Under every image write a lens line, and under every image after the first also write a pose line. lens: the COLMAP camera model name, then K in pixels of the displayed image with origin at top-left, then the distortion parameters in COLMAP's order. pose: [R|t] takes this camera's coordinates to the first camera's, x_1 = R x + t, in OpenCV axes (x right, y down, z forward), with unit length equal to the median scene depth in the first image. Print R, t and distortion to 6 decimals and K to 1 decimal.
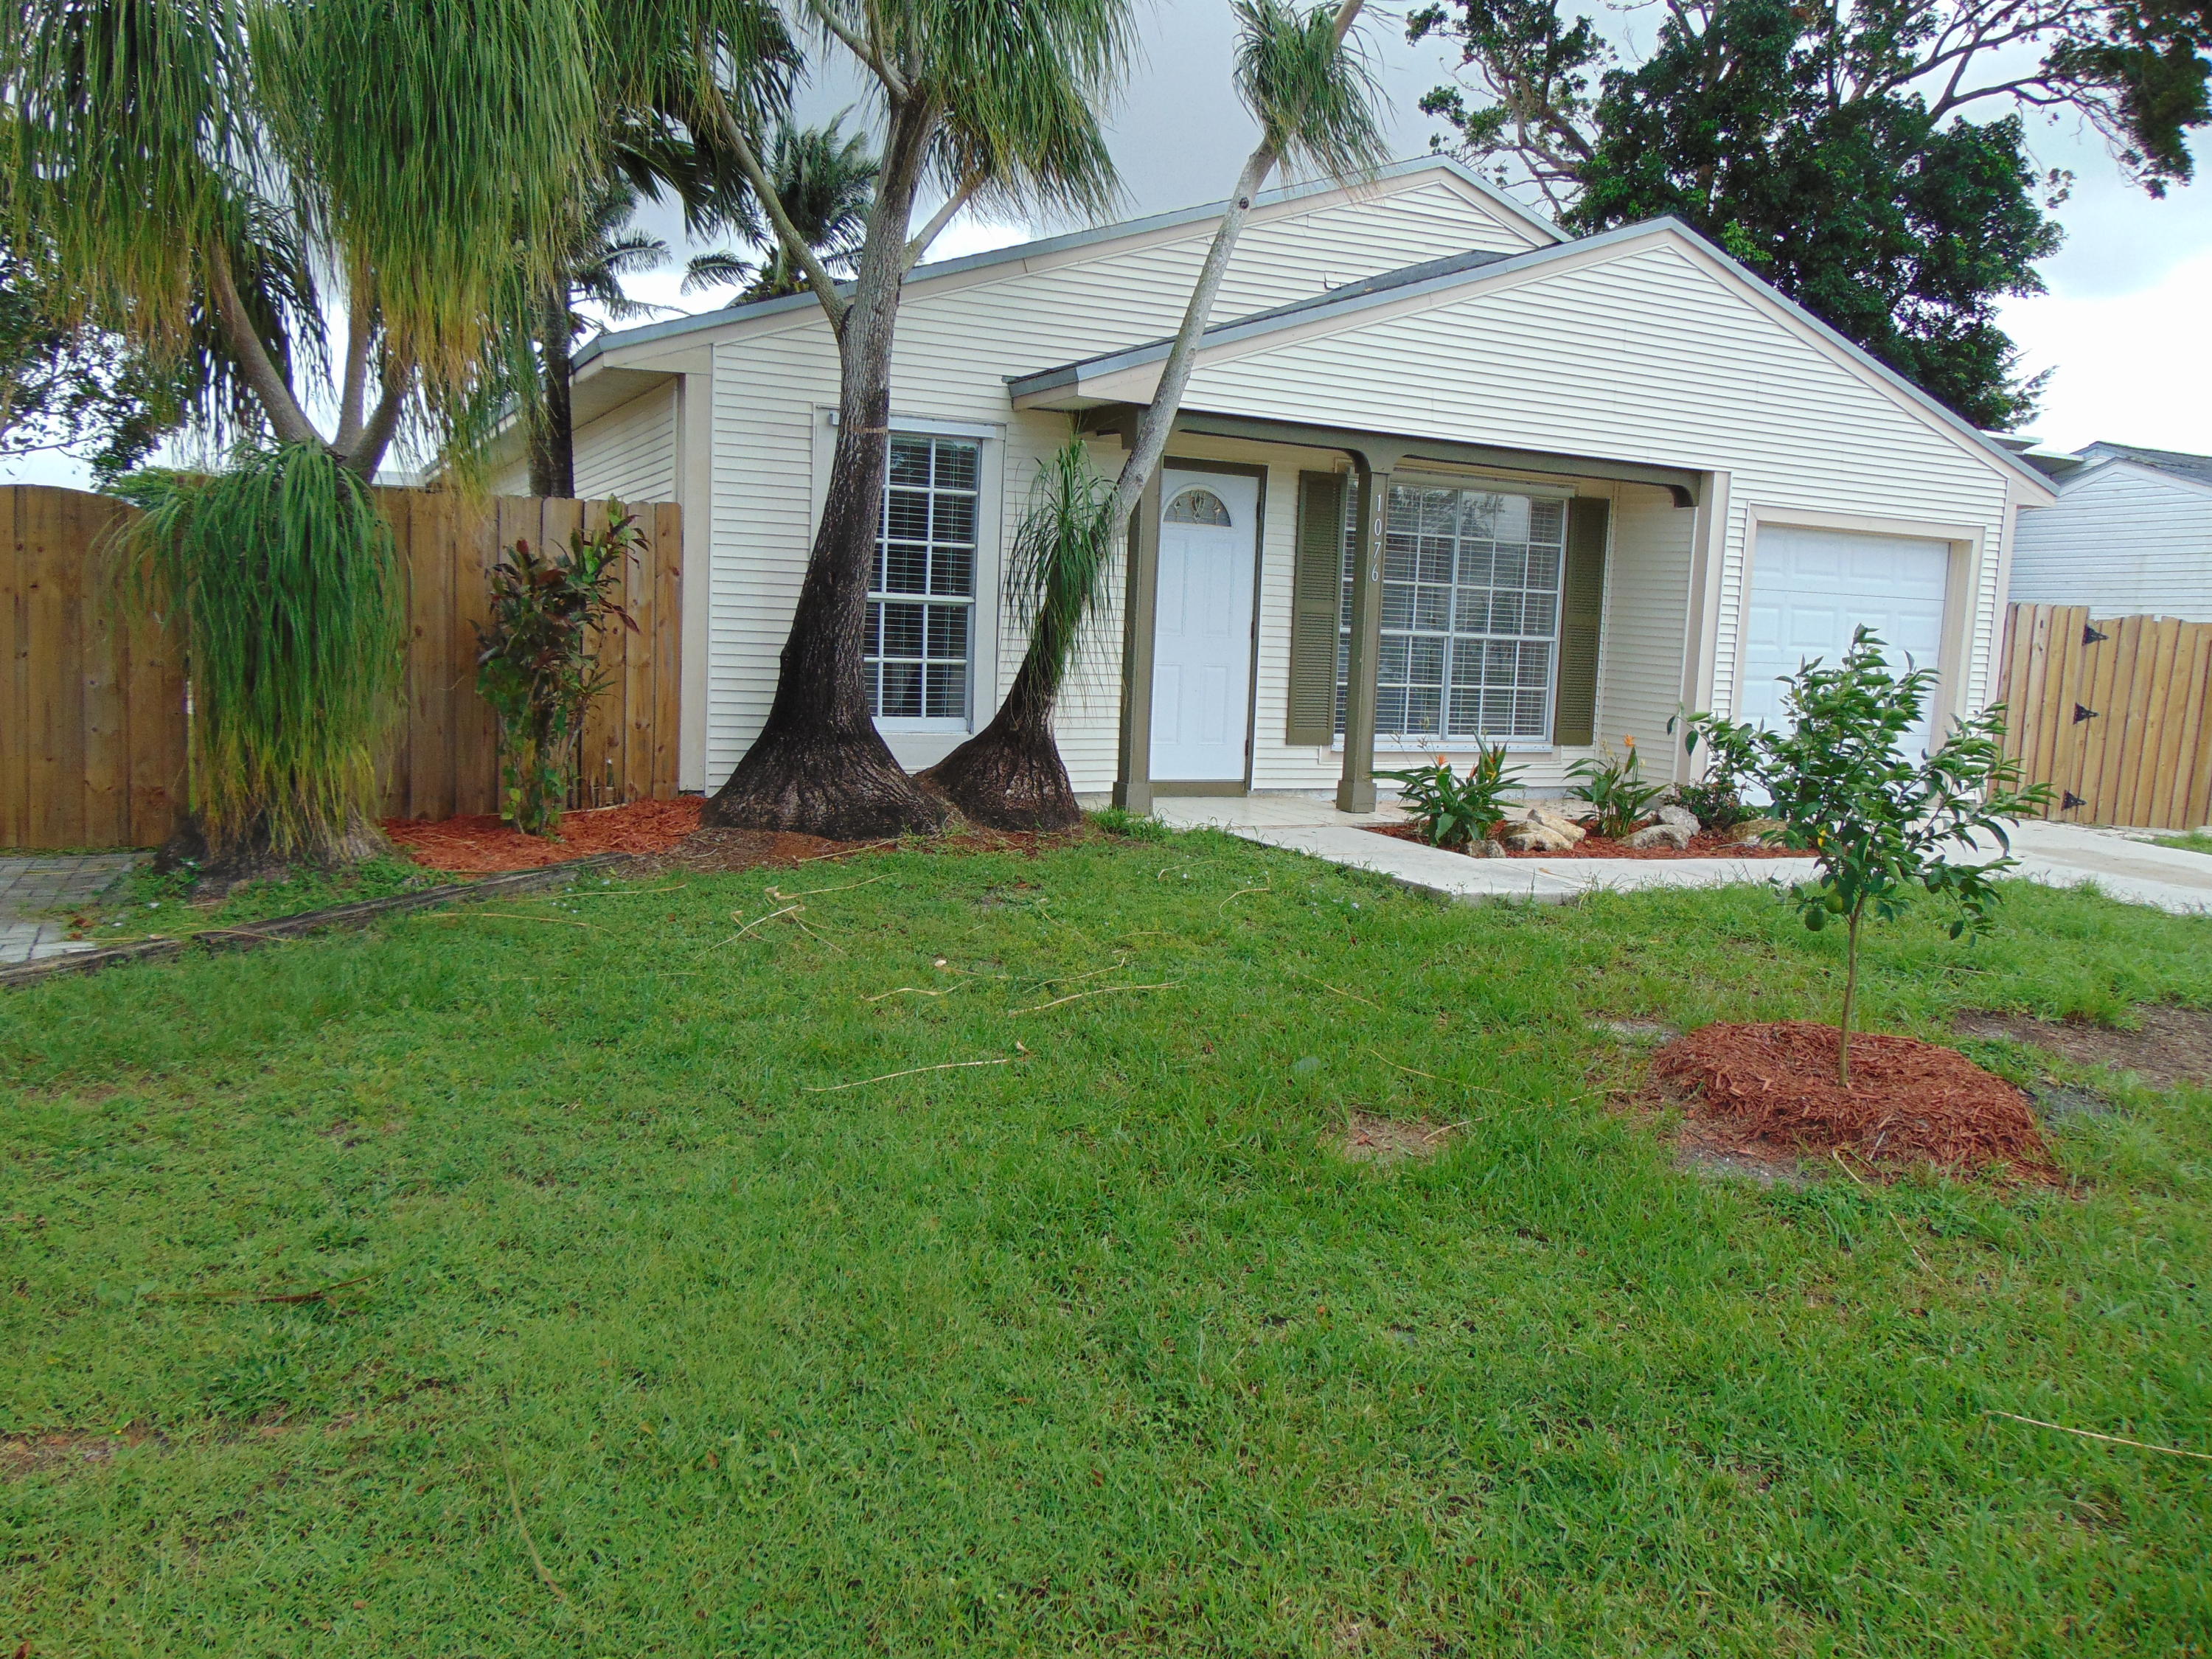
lens RADIAL K [[1653.2, 0, 1098.5], [0, 1653.2, 829.3], [0, 0, 1]] dist [-0.031711, 0.072926]
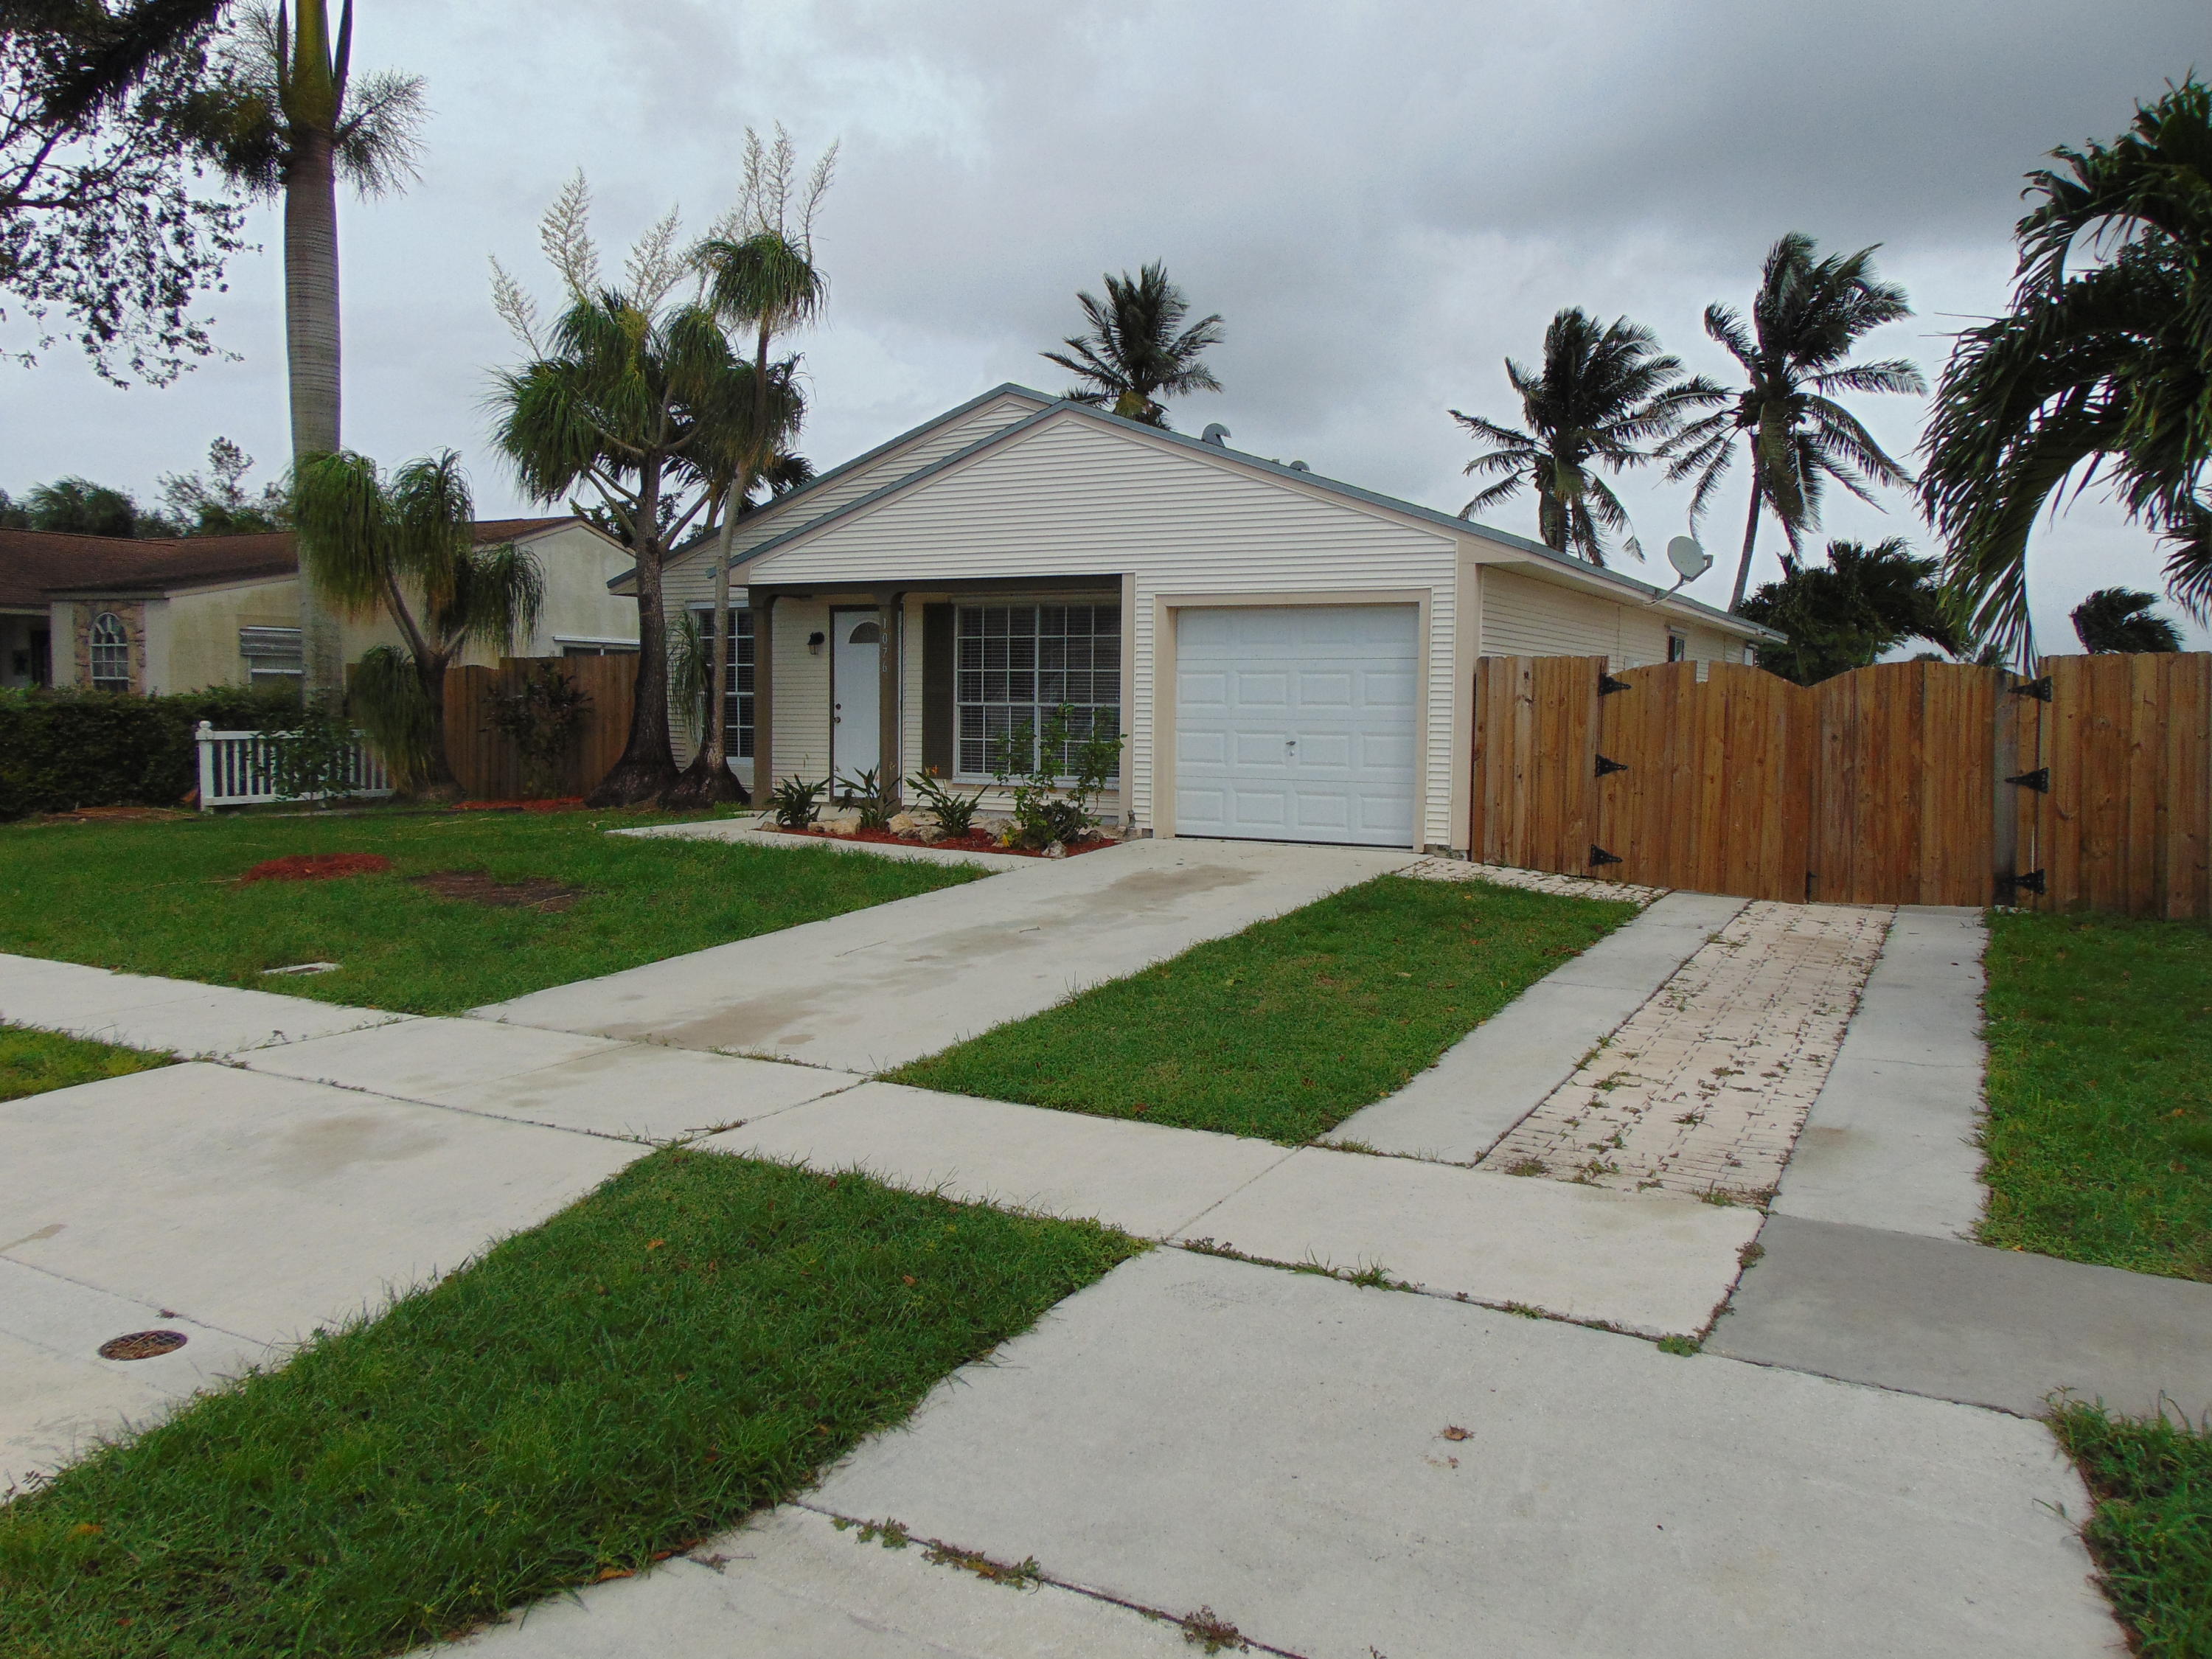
lens RADIAL K [[1653.2, 0, 1111.7], [0, 1653.2, 806.6], [0, 0, 1]] dist [-0.031711, 0.072926]
pose [[0.555088, 0.018943, -0.831576, 1.680062], [-0.089050, 0.995348, -0.036768, 0.019538], [0.827011, 0.094461, 0.554192, 0.315792]]
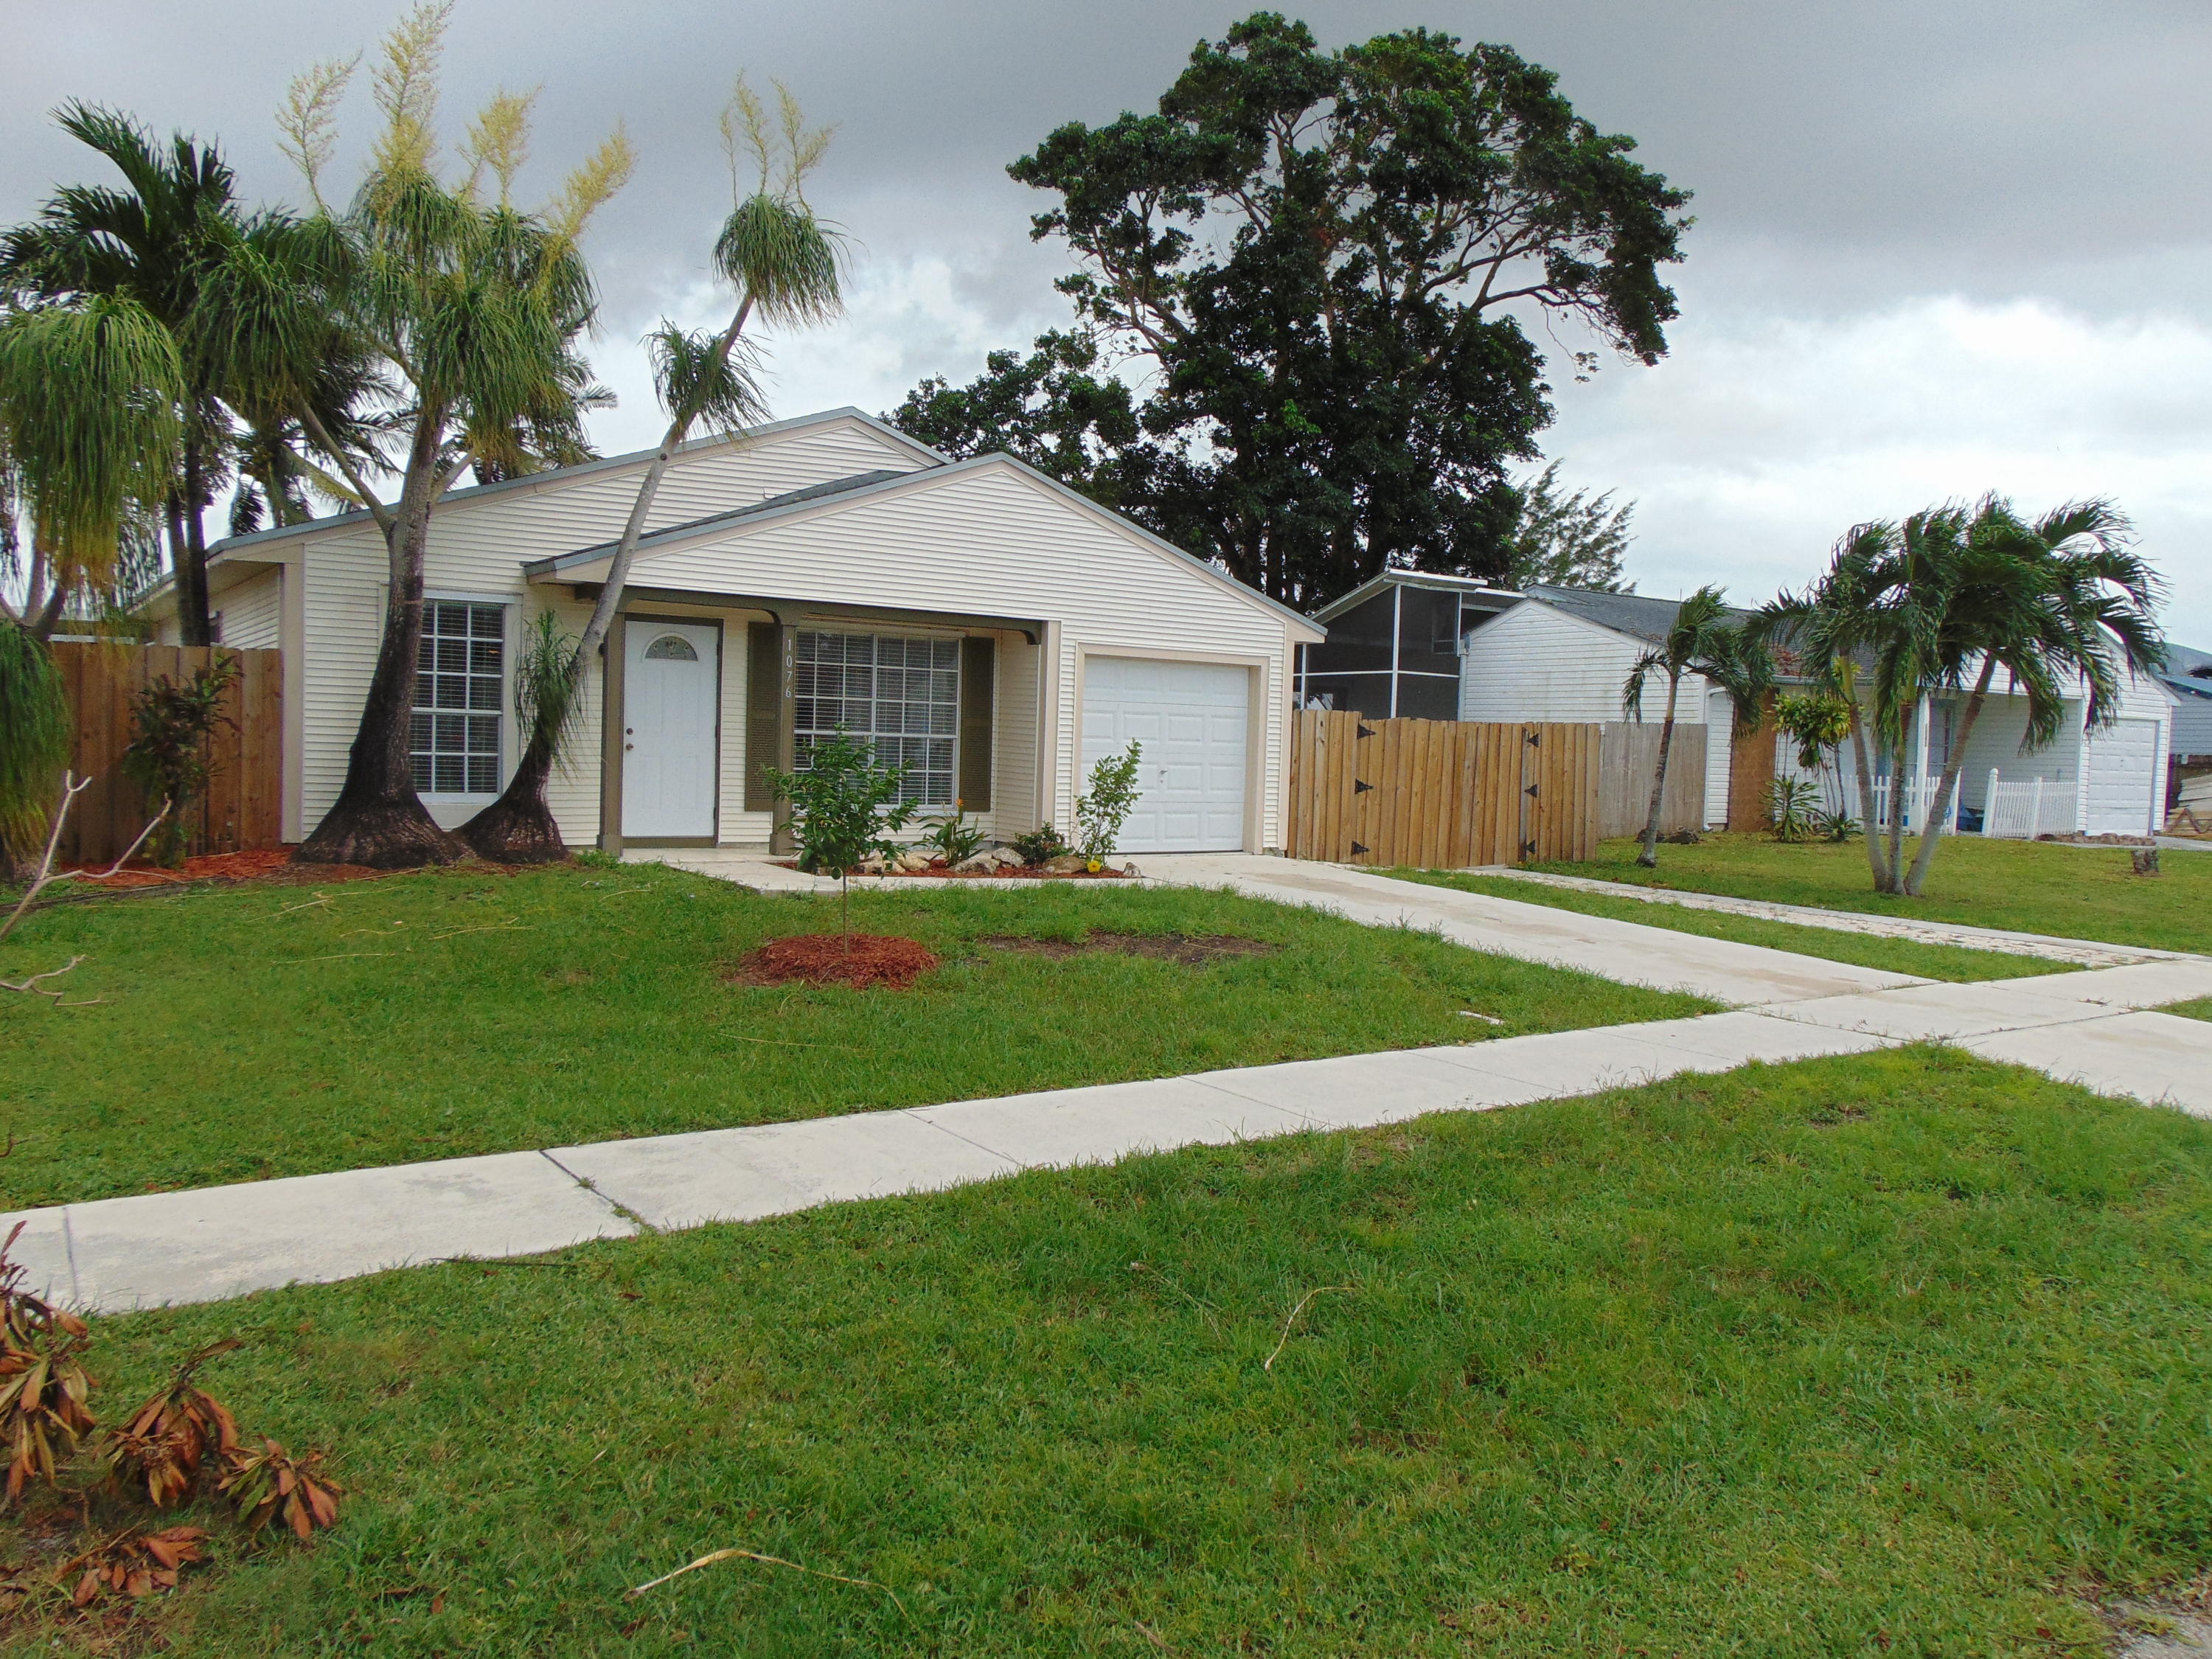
lens RADIAL K [[1653.2, 0, 1098.2], [0, 1653.2, 827.2], [0, 0, 1]] dist [-0.031711, 0.072926]
pose [[0.992041, -0.013821, 0.125157, 0.264741], [0.021878, 0.997759, -0.063229, 0.066839], [-0.124003, 0.065464, 0.990120, -0.506640]]
